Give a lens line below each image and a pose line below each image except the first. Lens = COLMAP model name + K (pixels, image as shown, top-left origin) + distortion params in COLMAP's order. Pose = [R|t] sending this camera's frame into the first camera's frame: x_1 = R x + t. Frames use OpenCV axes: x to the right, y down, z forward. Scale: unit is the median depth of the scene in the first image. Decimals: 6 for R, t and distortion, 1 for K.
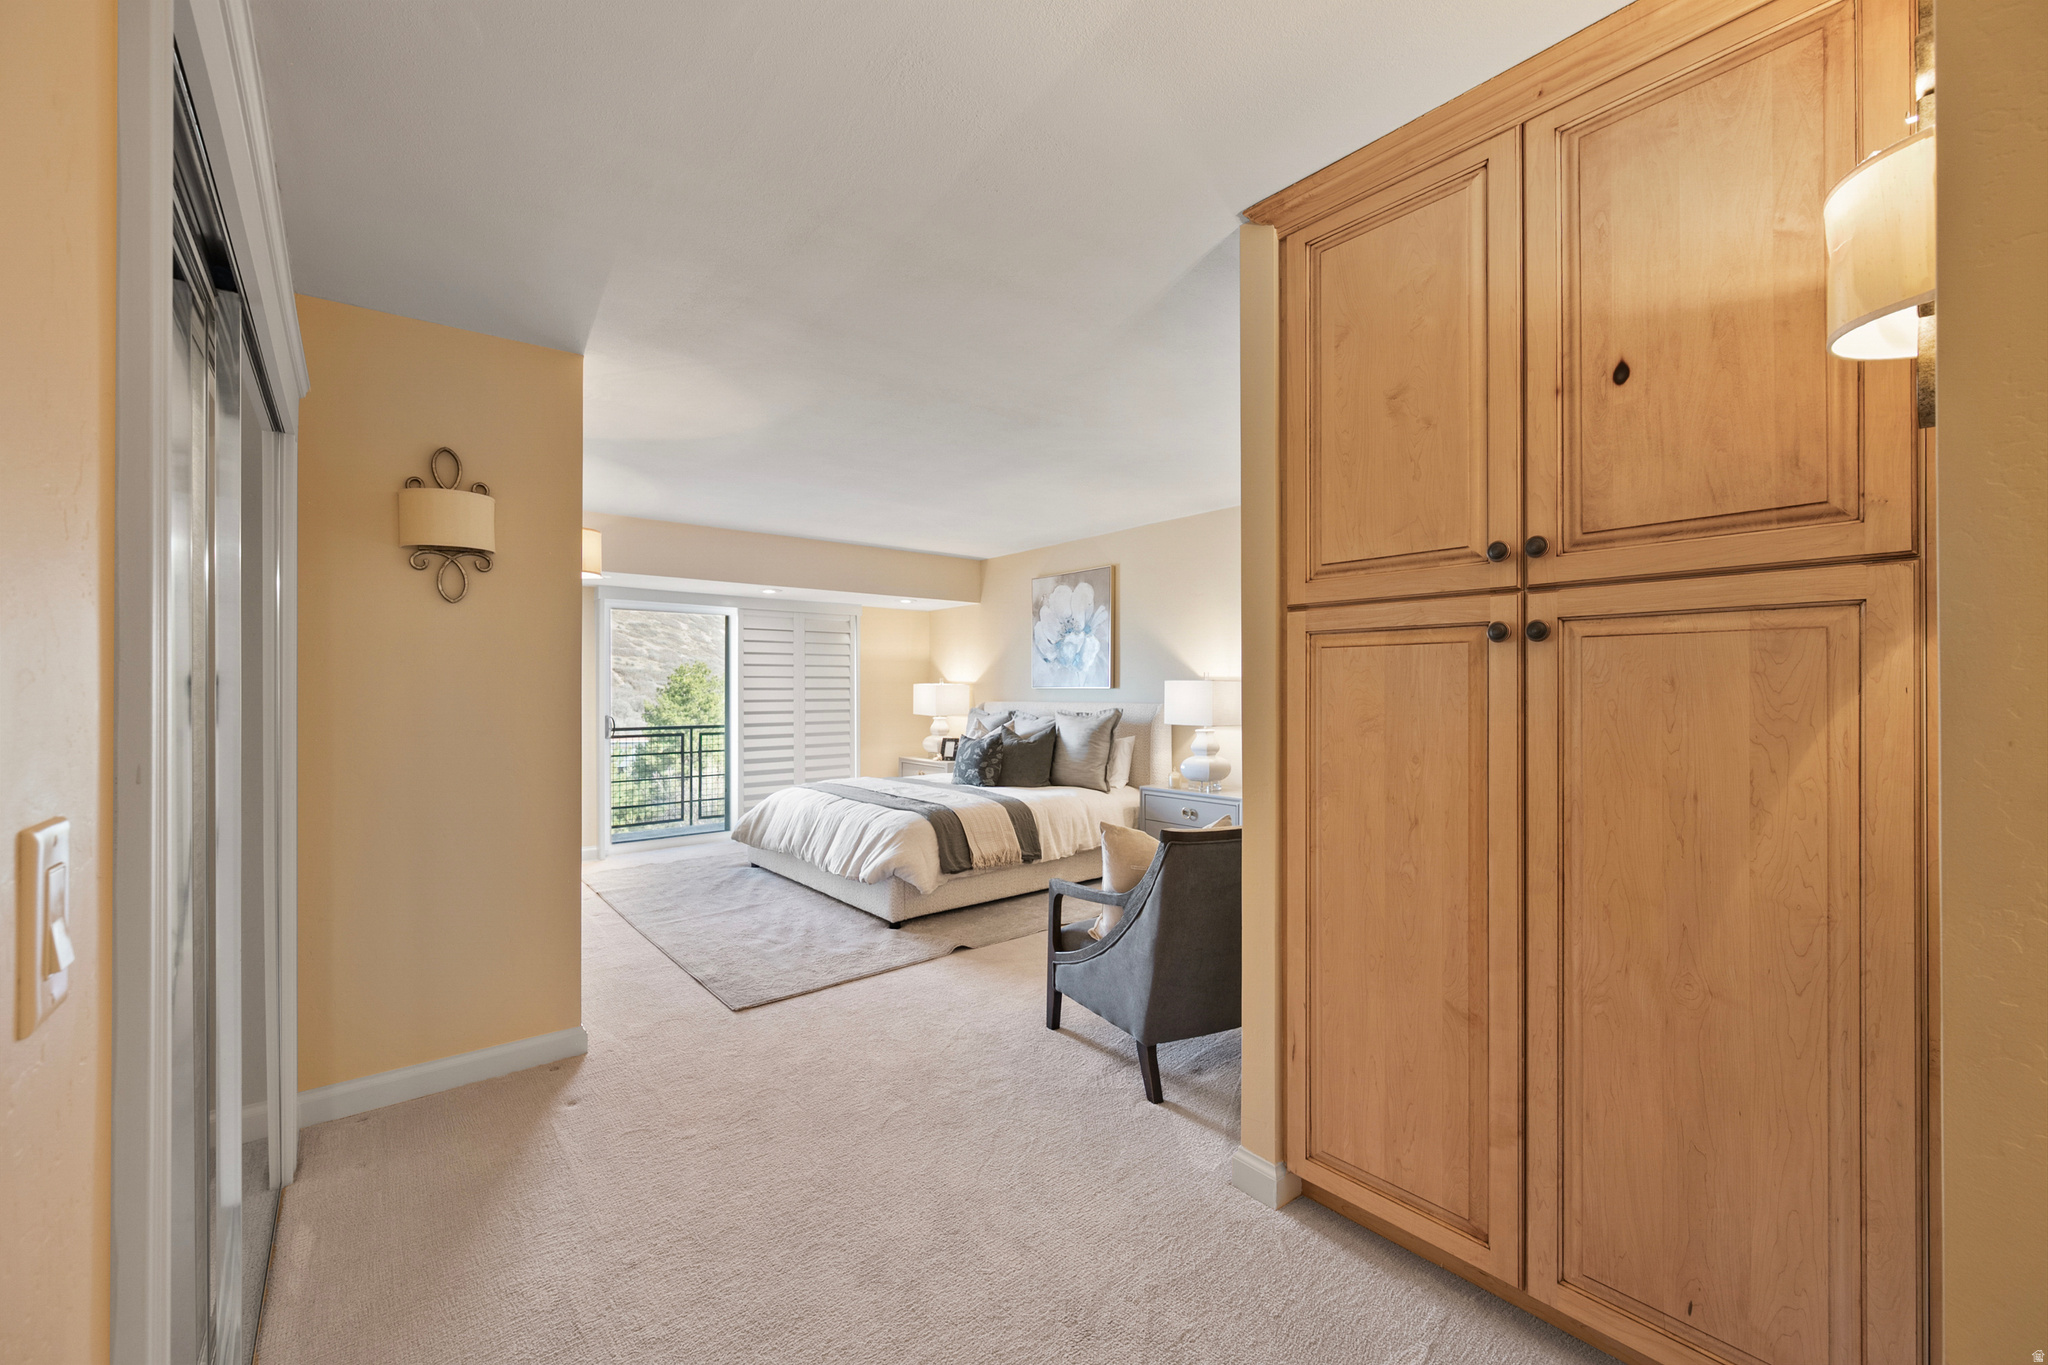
lens RADIAL K [[807.9, 0, 1025.6], [0, 807.9, 681.5], [0, 0, 1]] dist [0.000025, -0.001662]
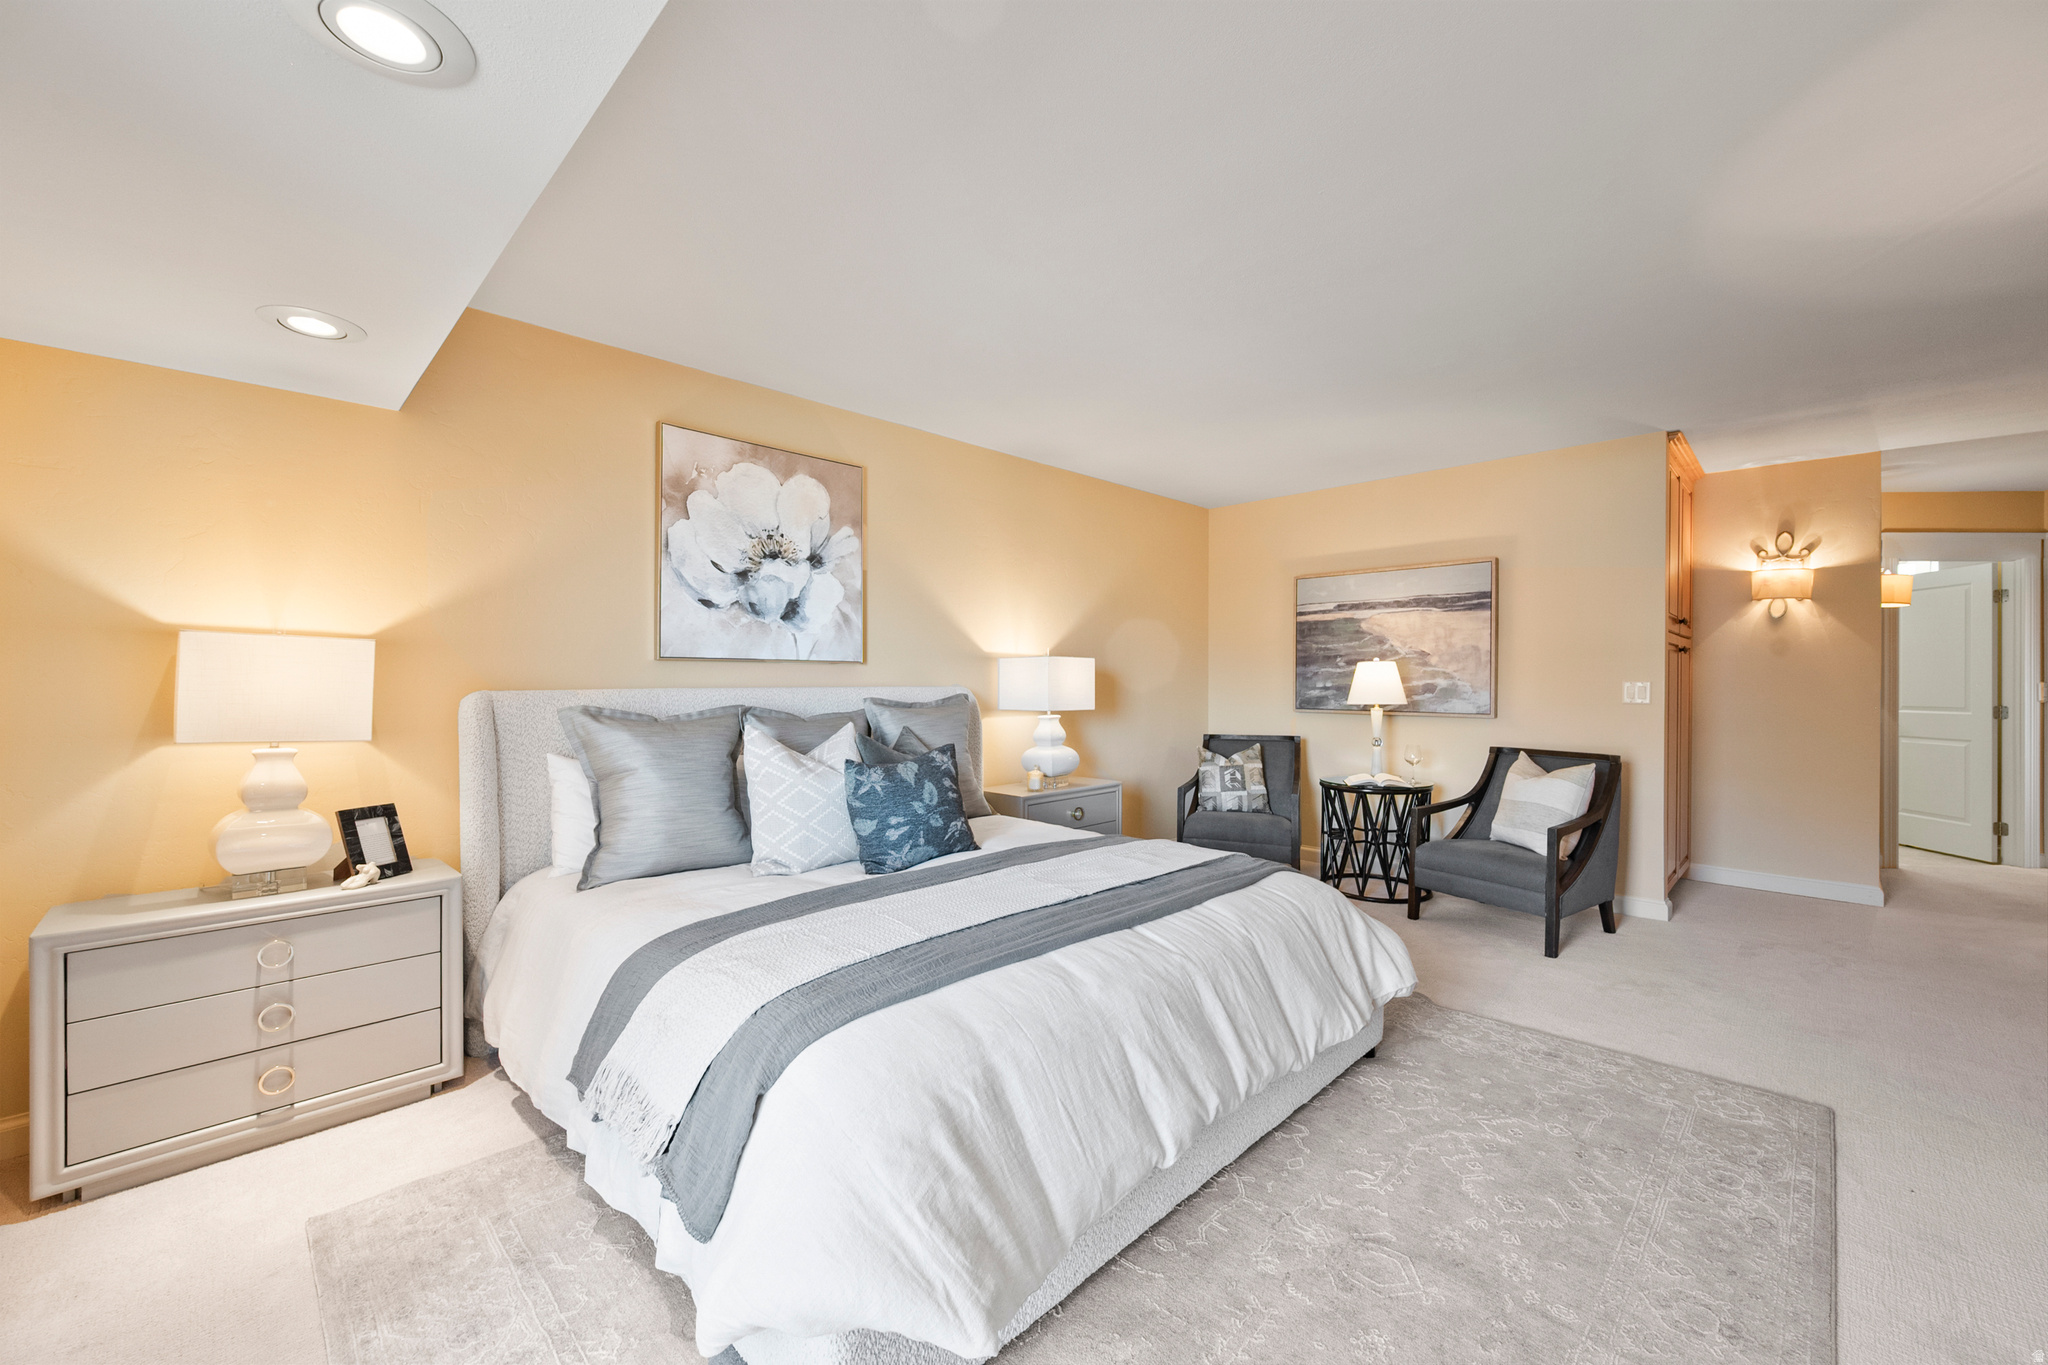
lens RADIAL K [[807.9, 0, 1031.0], [0, 807.9, 681.4], [0, 0, 1]] dist [0.000025, -0.001662]
pose [[-0.098346, 0.001827, 0.995151, -0.559542], [-0.010552, 0.999940, -0.002878, 0.023669], [-0.995096, -0.010784, -0.098321, 0.992067]]
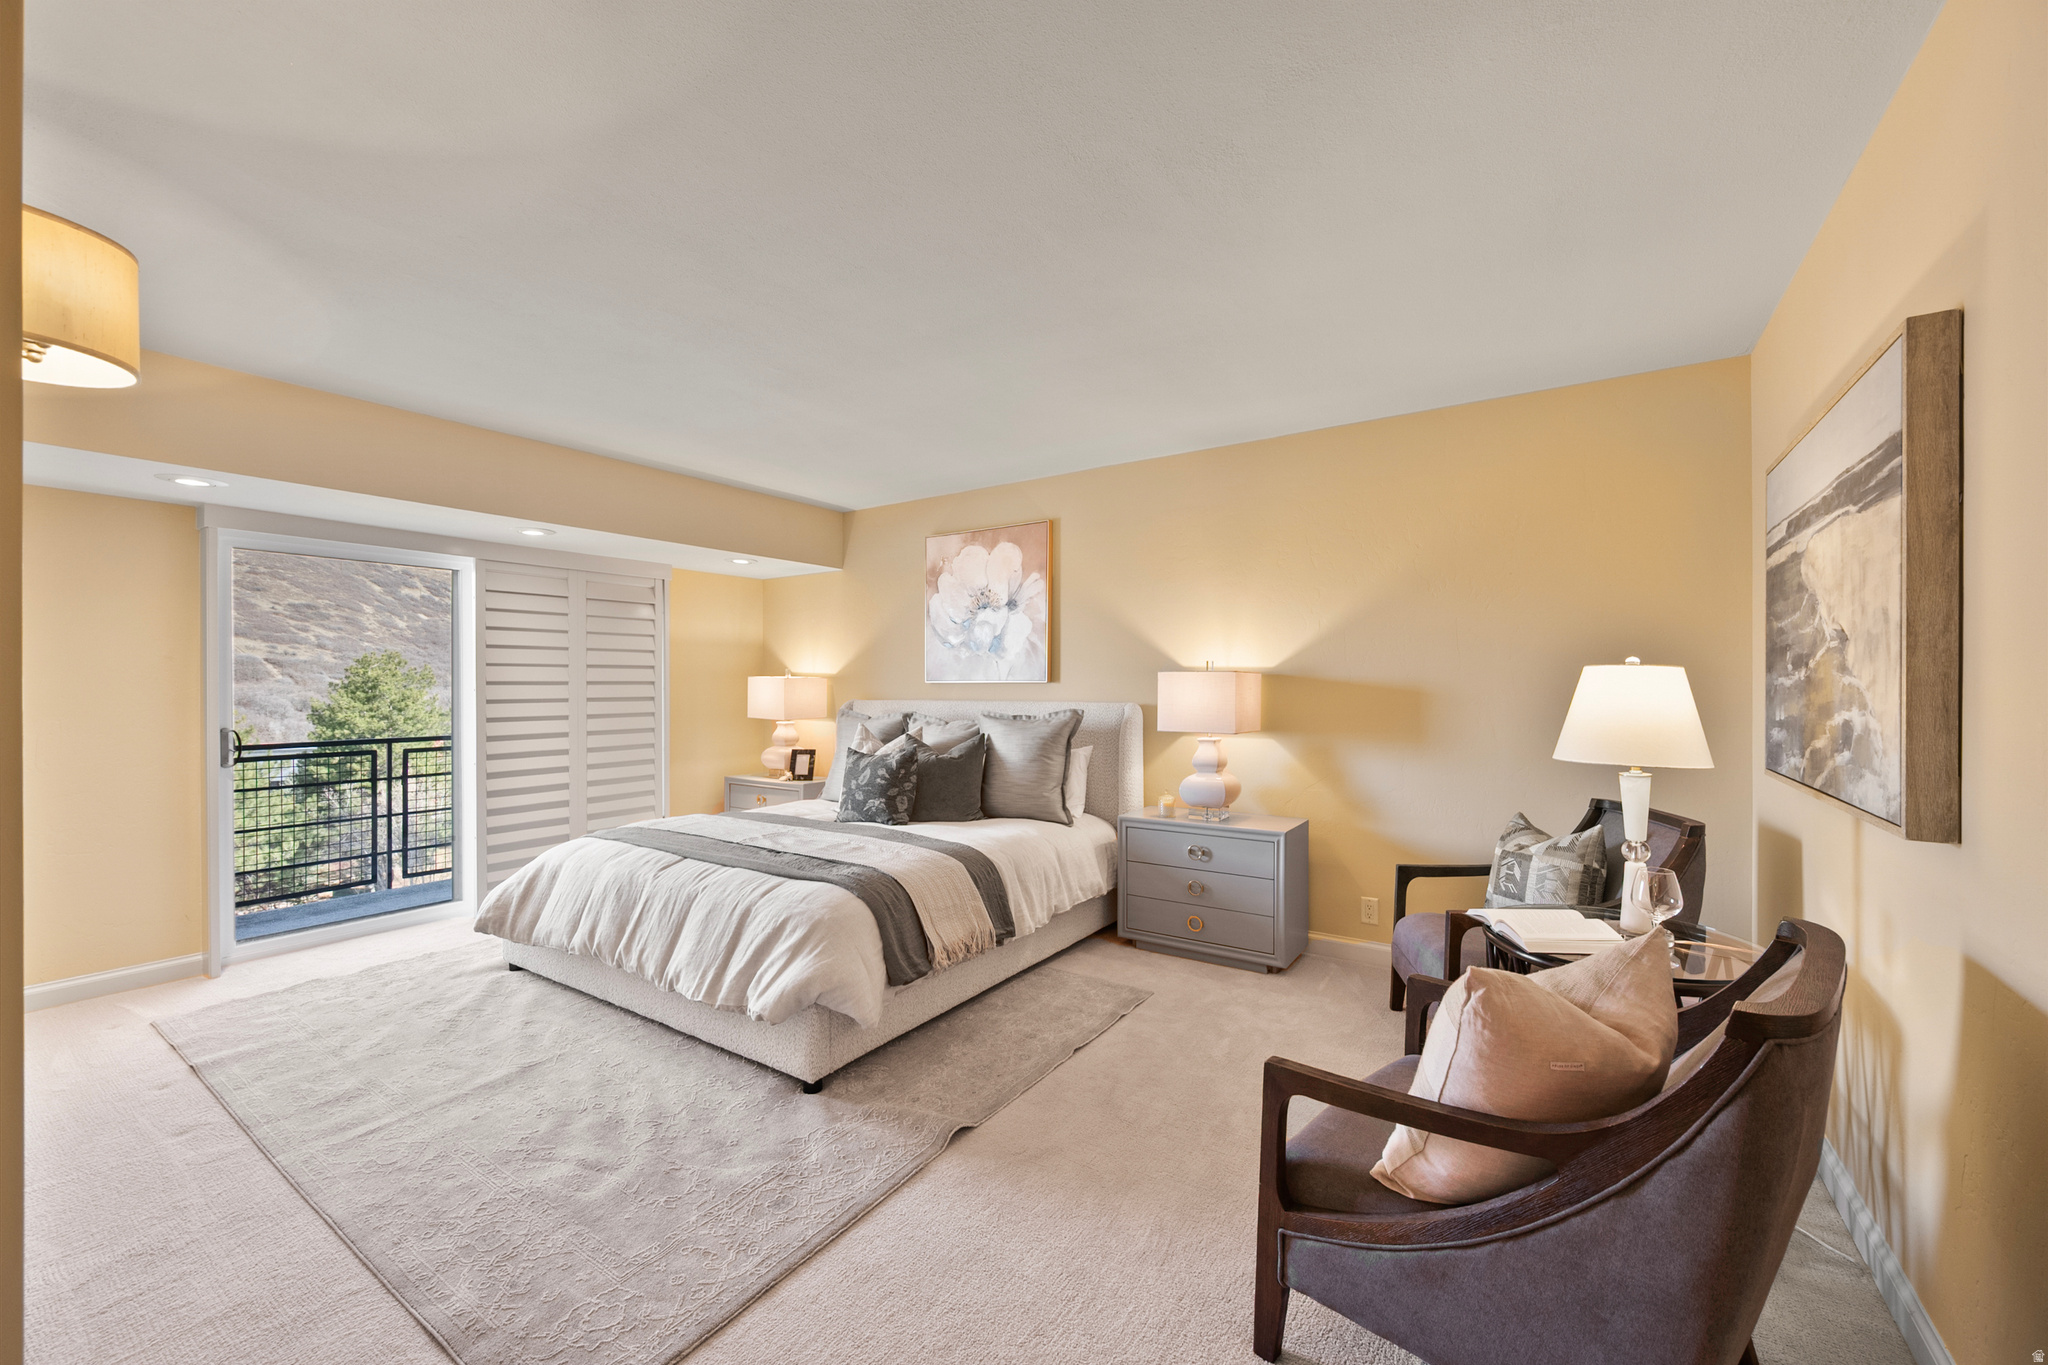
lens RADIAL K [[807.9, 0, 1027.1], [0, 807.9, 684.3], [0, 0, 1]] dist [0.000025, -0.001662]
pose [[0.959834, 0.000104, 0.280568, -0.133408], [-0.002798, 0.999954, 0.009204, 0.003549], [-0.280554, -0.009619, 0.959790, 0.298387]]
